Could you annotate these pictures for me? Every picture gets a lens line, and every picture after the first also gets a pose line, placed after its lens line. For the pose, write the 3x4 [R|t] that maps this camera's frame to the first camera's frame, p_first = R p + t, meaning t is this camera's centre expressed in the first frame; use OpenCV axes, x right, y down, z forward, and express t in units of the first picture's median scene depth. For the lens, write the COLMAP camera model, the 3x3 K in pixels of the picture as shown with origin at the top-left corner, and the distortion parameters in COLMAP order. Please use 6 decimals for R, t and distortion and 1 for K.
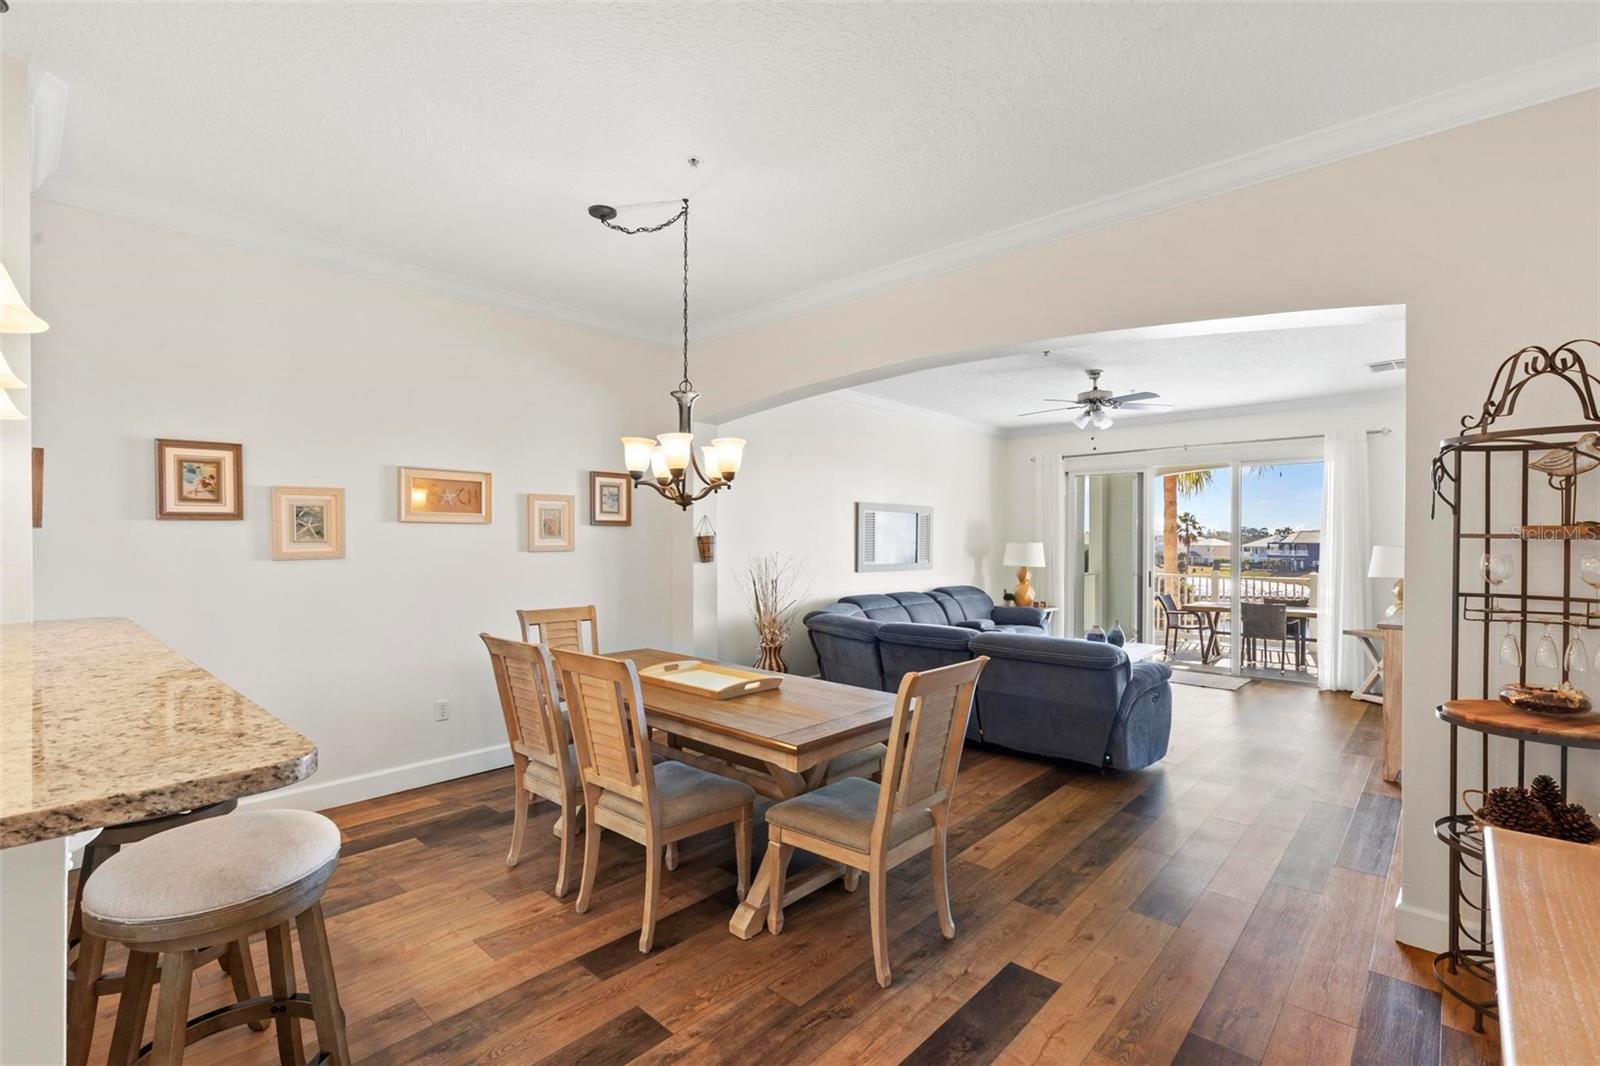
lens RADIAL K [[725.7, 0, 796.9], [0, 725.7, 549.9], [0, 0, 1]] dist [0.002687, 0.001376]
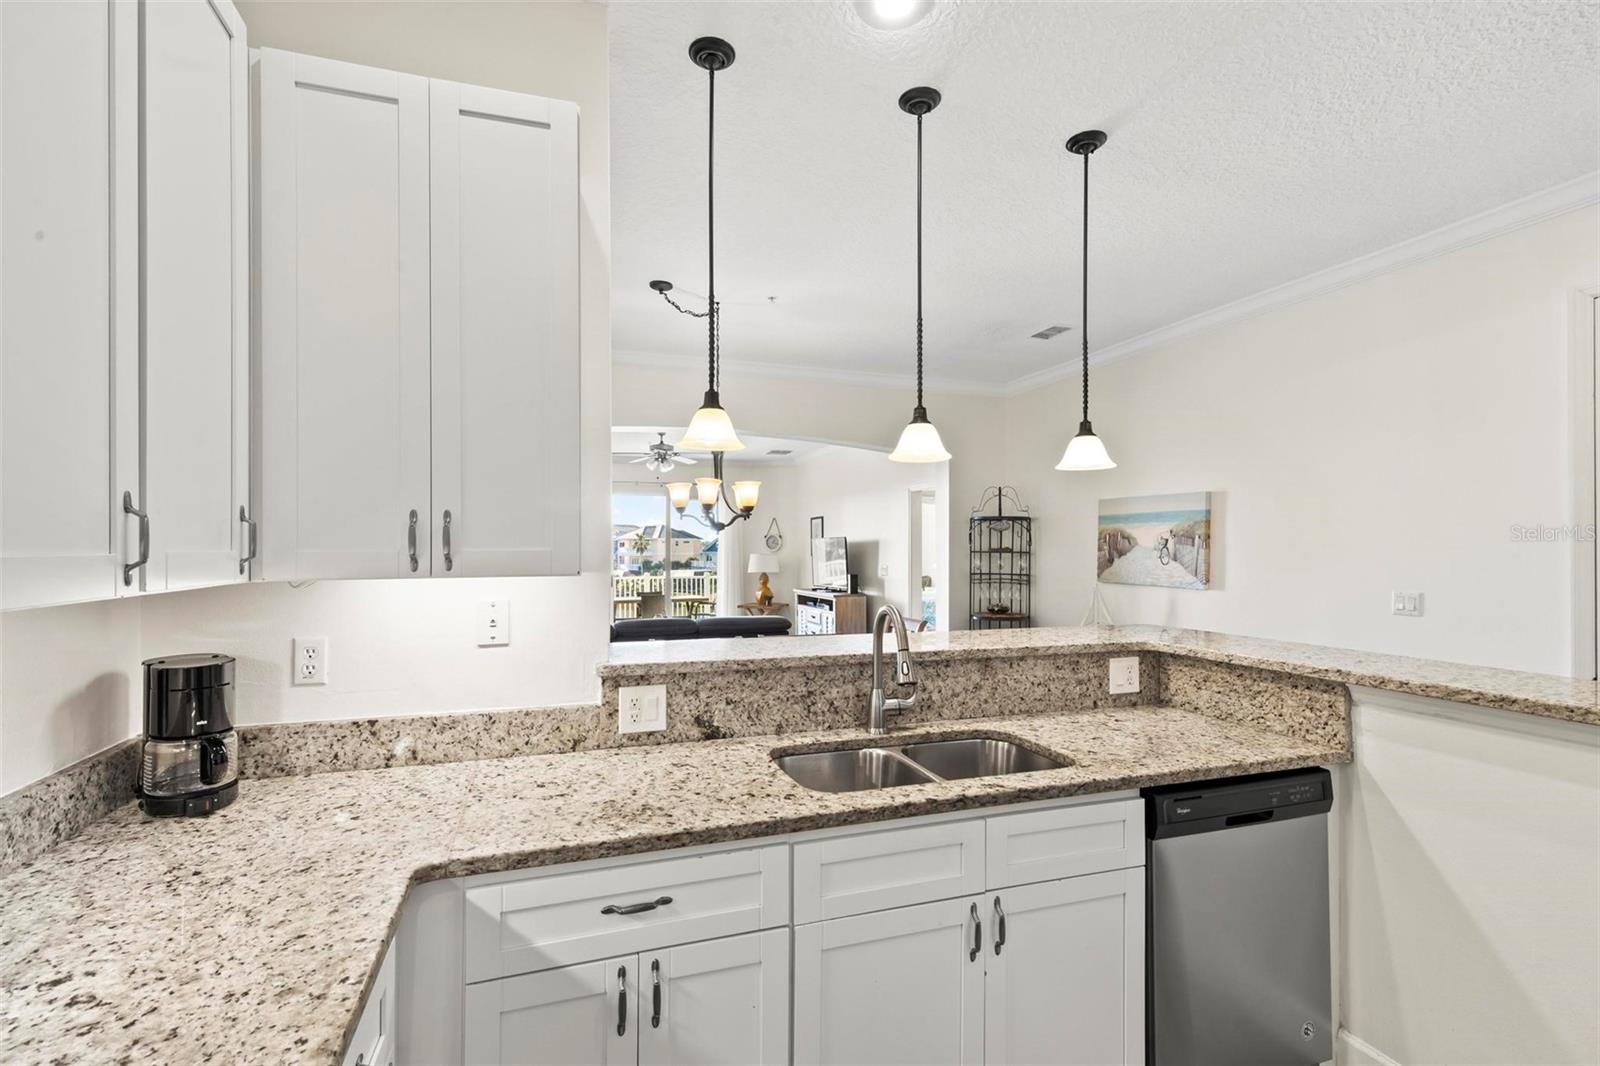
lens RADIAL K [[725.7, 0, 795.4], [0, 725.7, 533.4], [0, 0, 1]] dist [0.002687, 0.001376]
pose [[0.471840, 0.016623, 0.881527, -0.890945], [0.013305, 0.999574, -0.025970, -0.013755], [-0.881584, 0.023983, 0.471418, 0.177773]]
